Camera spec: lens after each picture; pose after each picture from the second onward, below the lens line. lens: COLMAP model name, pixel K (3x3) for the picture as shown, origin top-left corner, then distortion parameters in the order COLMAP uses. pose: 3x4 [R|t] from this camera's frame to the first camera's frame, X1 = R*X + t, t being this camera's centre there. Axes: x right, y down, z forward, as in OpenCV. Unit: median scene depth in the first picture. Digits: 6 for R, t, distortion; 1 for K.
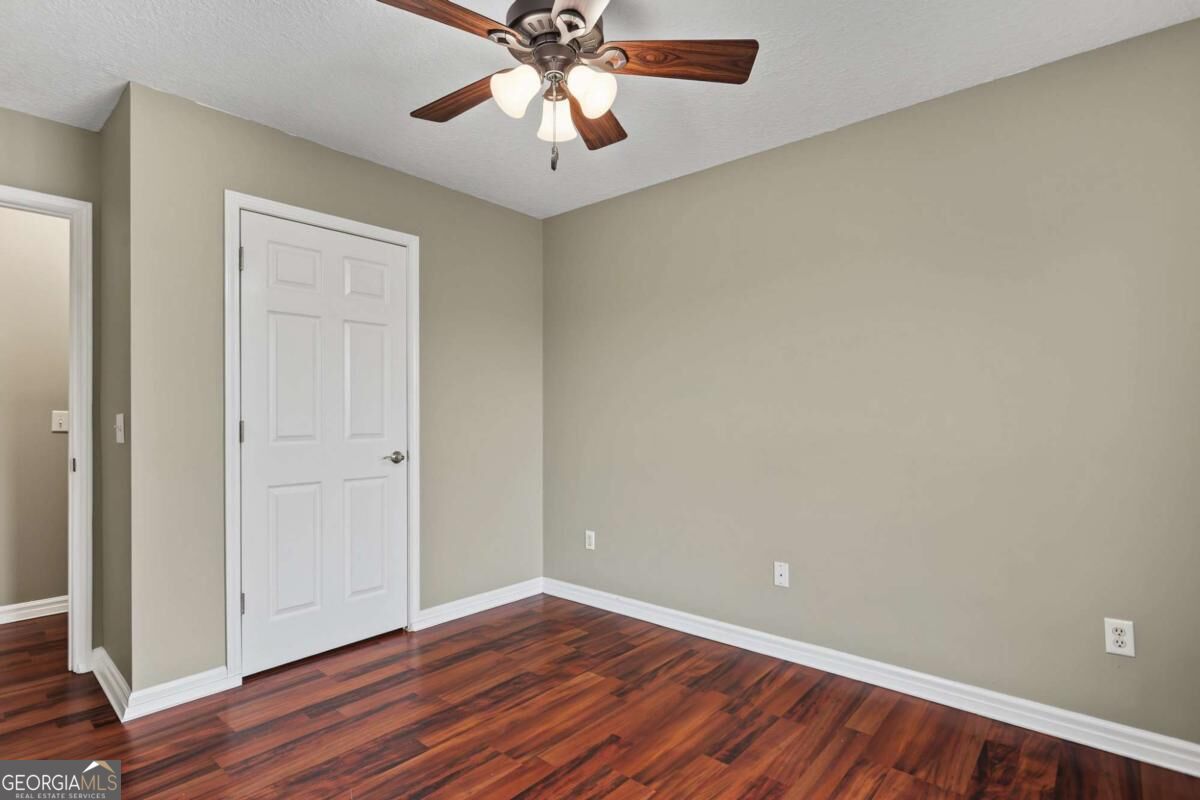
lens RADIAL K [[580.3, 0, 594.9], [0, 580.3, 389.4], [0, 0, 1]] dist [-0.004233, 0.000073]
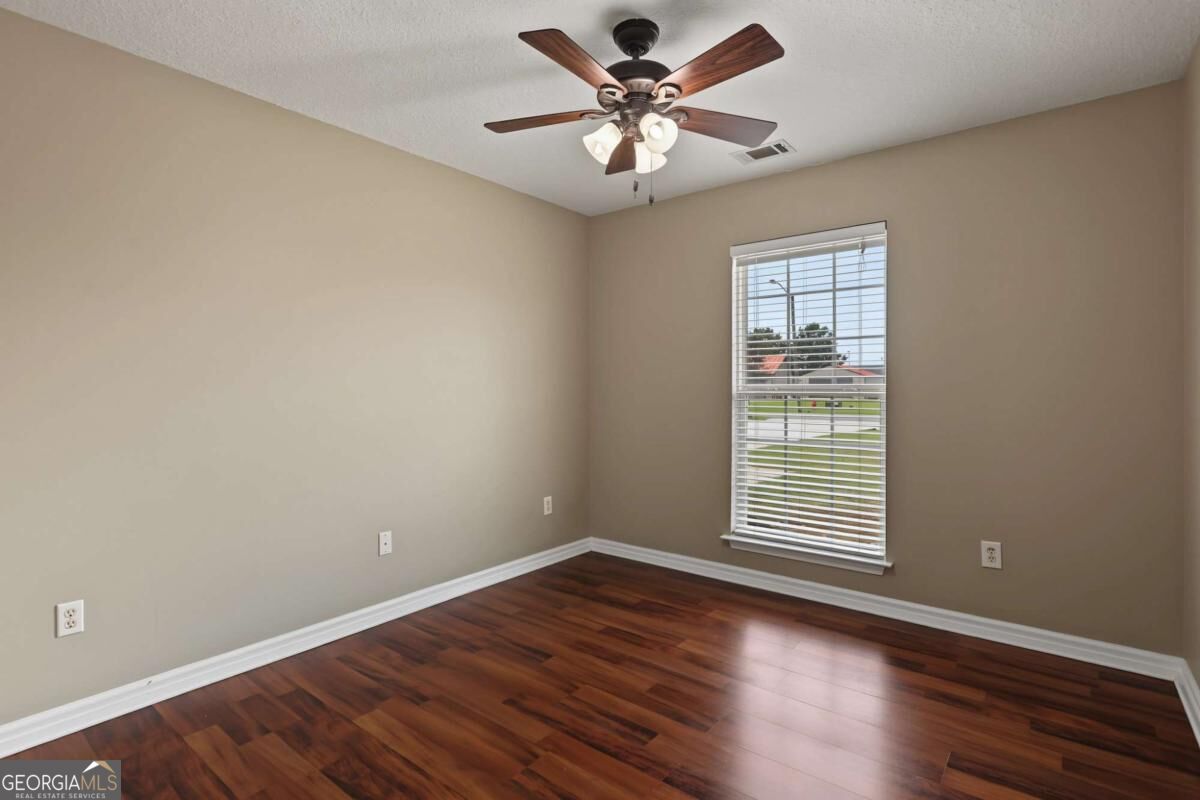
lens RADIAL K [[580.3, 0, 594.9], [0, 580.3, 389.4], [0, 0, 1]] dist [-0.004233, 0.000073]
pose [[-0.027962, 0.004906, 0.999597, -0.891212], [-0.028586, 0.999575, -0.005705, 0.044233], [-0.999200, -0.028734, -0.027810, 0.794527]]
